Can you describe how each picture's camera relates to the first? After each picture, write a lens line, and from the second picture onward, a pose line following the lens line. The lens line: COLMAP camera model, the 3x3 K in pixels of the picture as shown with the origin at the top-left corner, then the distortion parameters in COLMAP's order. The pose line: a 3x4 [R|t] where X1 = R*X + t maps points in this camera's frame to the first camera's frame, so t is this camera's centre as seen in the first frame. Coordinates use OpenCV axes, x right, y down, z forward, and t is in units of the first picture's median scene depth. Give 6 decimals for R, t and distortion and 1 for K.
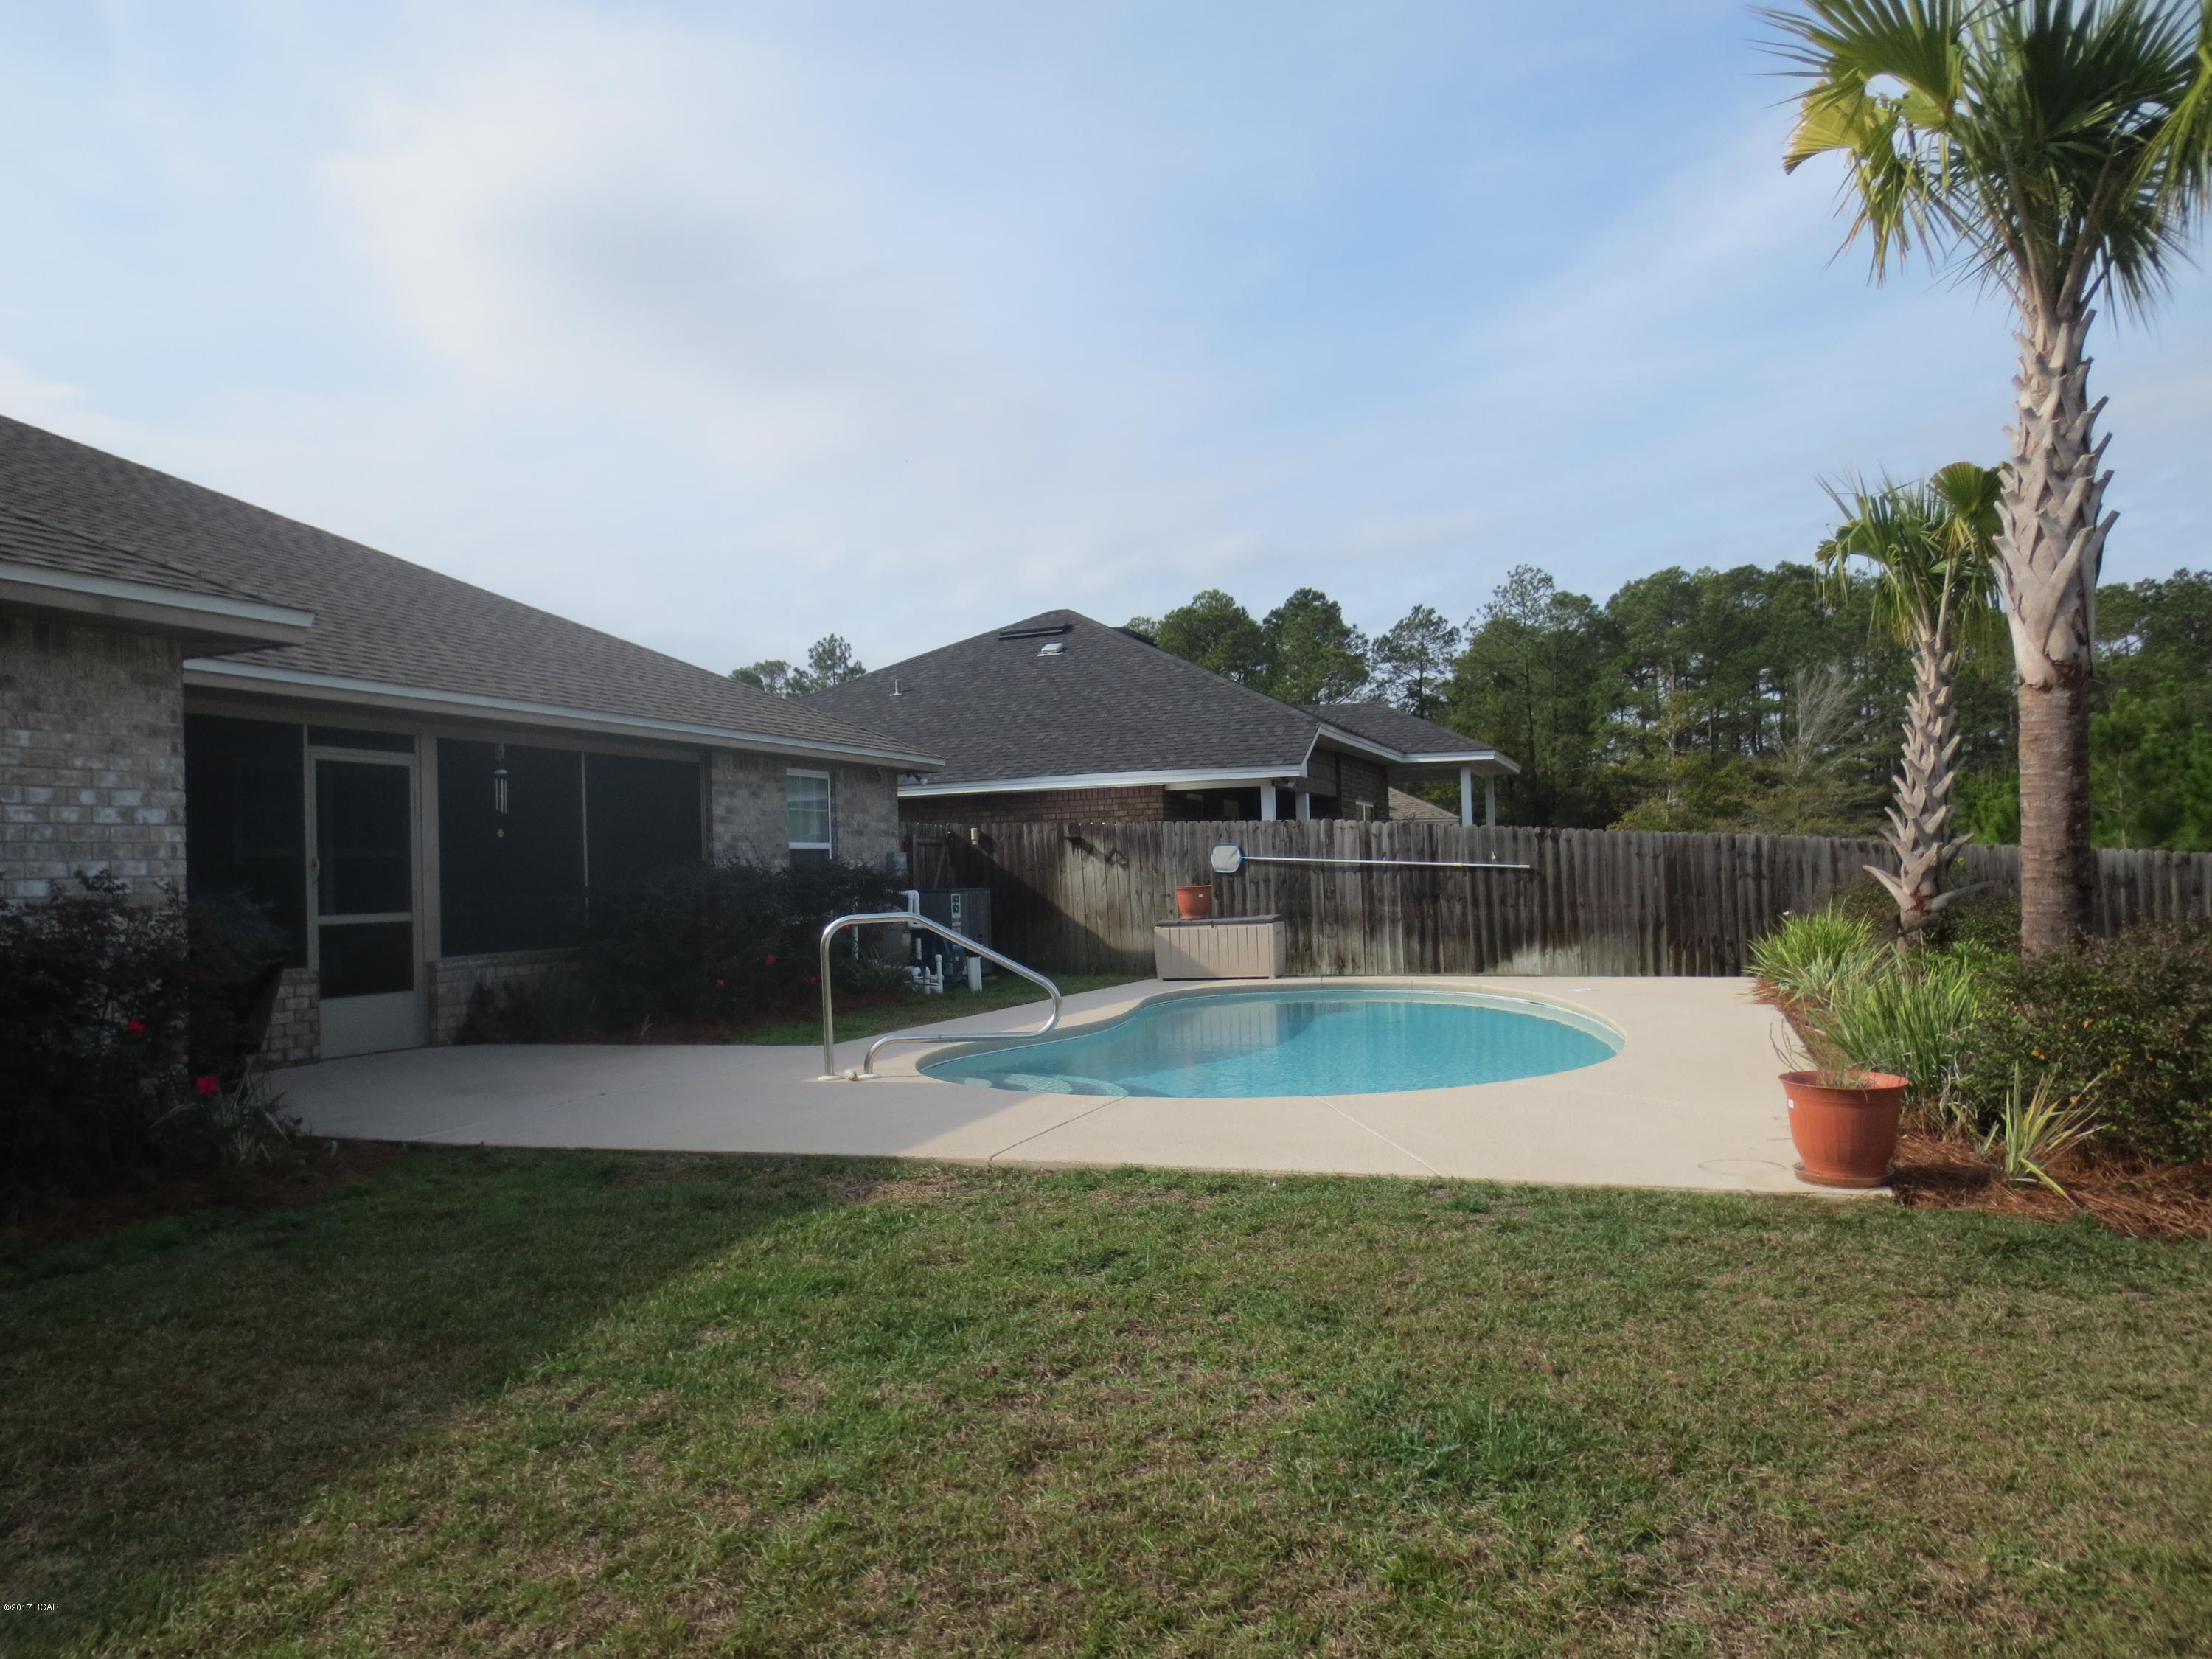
lens RADIAL K [[1567.0, 0, 1081.4], [0, 1567.0, 840.4], [0, 0, 1]] dist [-0.046035, 0.020654]
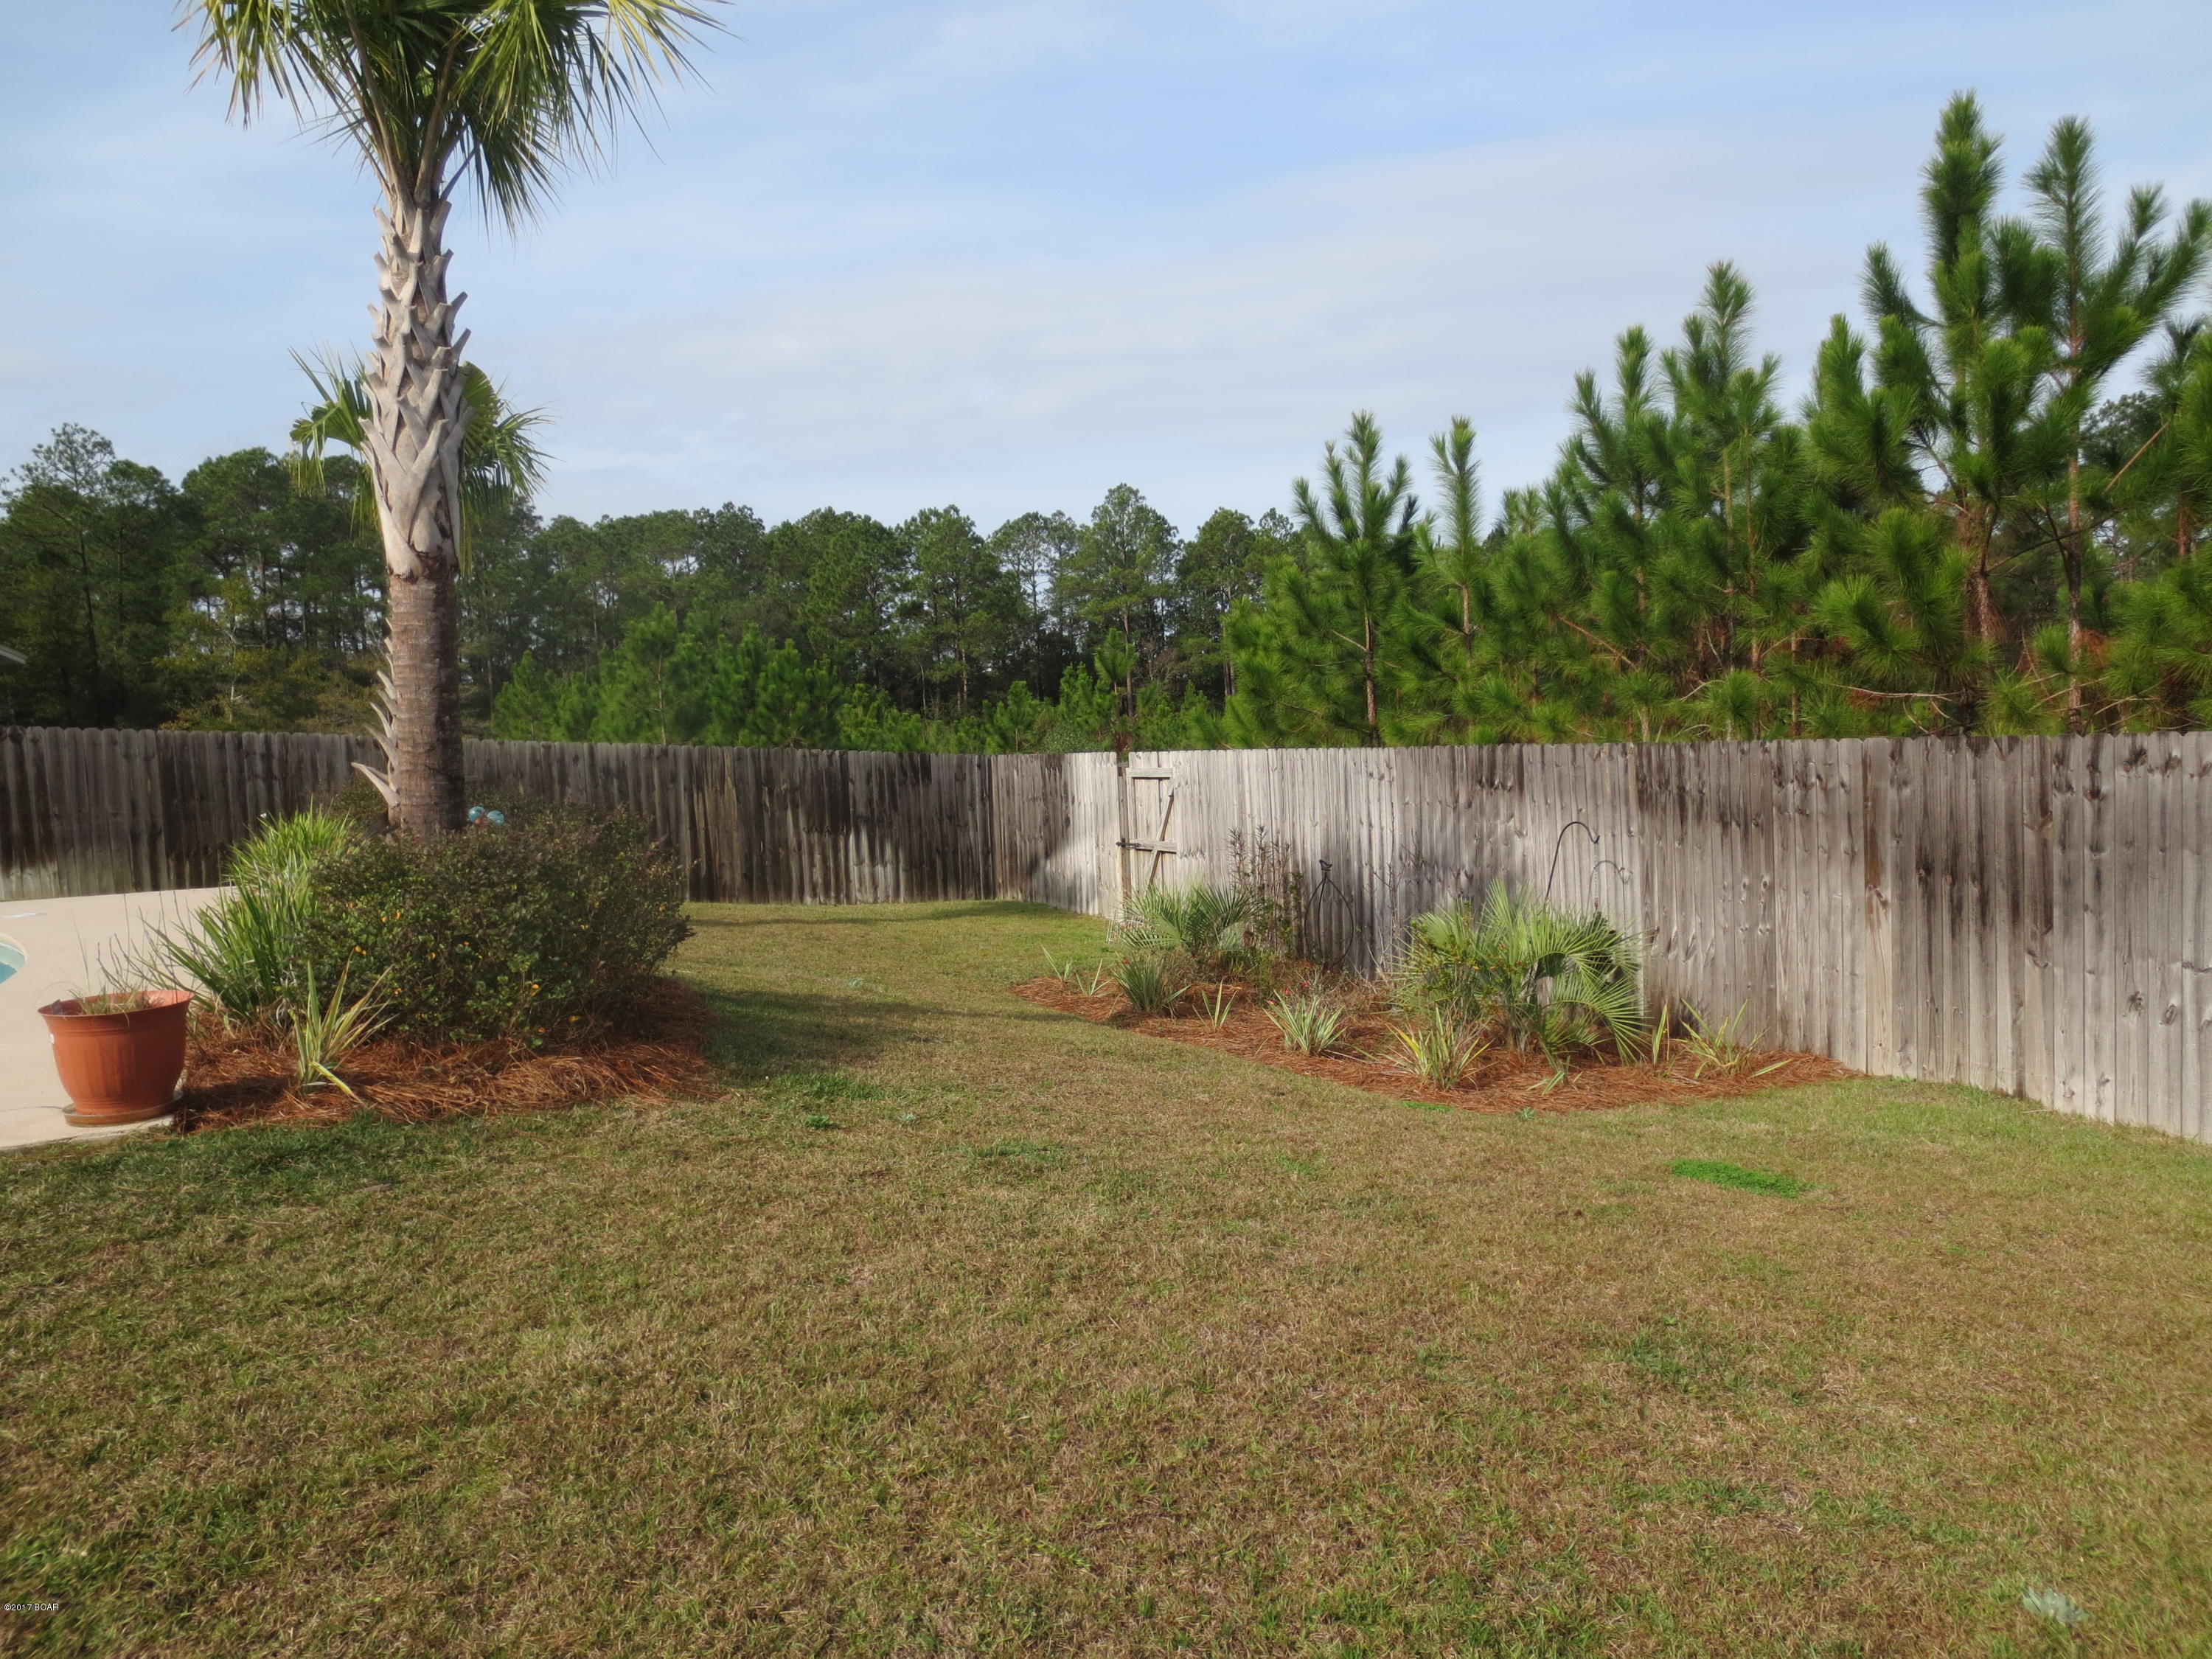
lens RADIAL K [[1567.0, 0, 1127.8], [0, 1567.0, 824.1], [0, 0, 1]] dist [-0.046035, 0.020654]
pose [[0.650414, -0.048888, 0.758005, 0.061864], [0.008417, 0.998329, 0.057166, 0.002267], [-0.759533, -0.030801, 0.649739, -0.001488]]
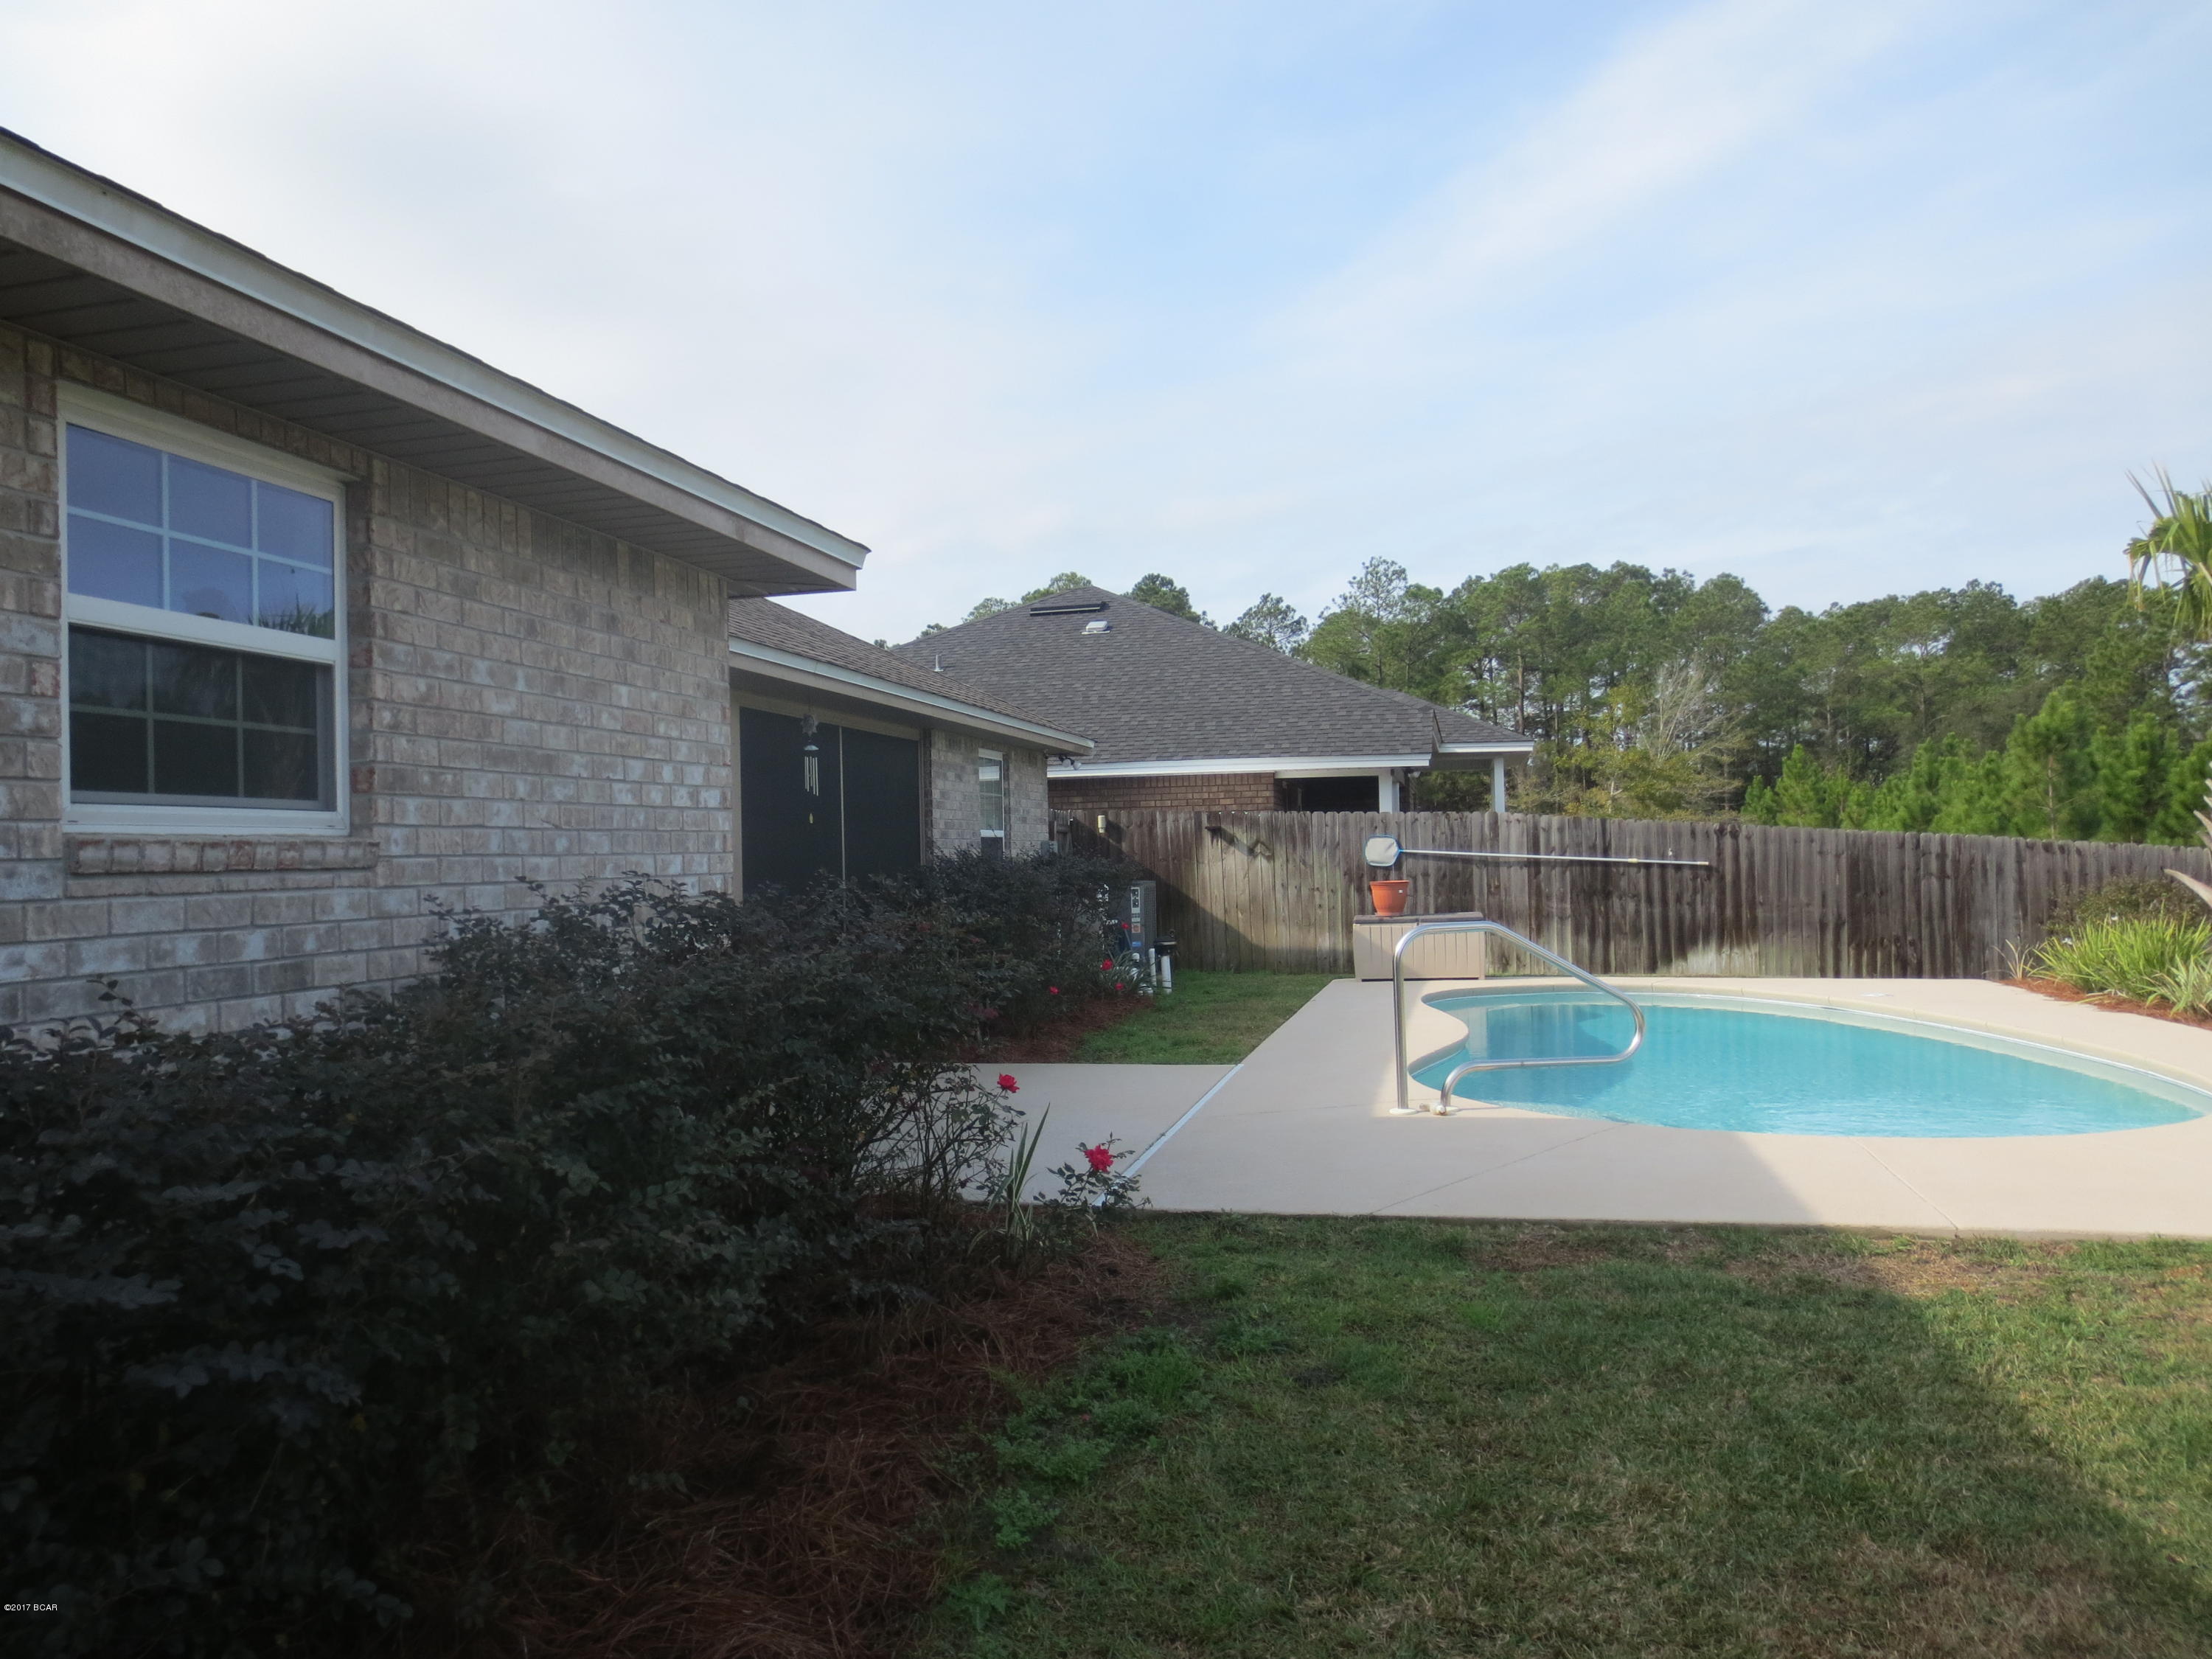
lens RADIAL K [[1567.0, 0, 1086.8], [0, 1567.0, 839.8], [0, 0, 1]] dist [-0.046035, 0.020654]
pose [[0.992094, 0.011608, 0.124960, -0.226138], [-0.013014, 0.999861, 0.010442, -0.003230], [-0.124822, -0.011986, 0.992107, 0.083857]]
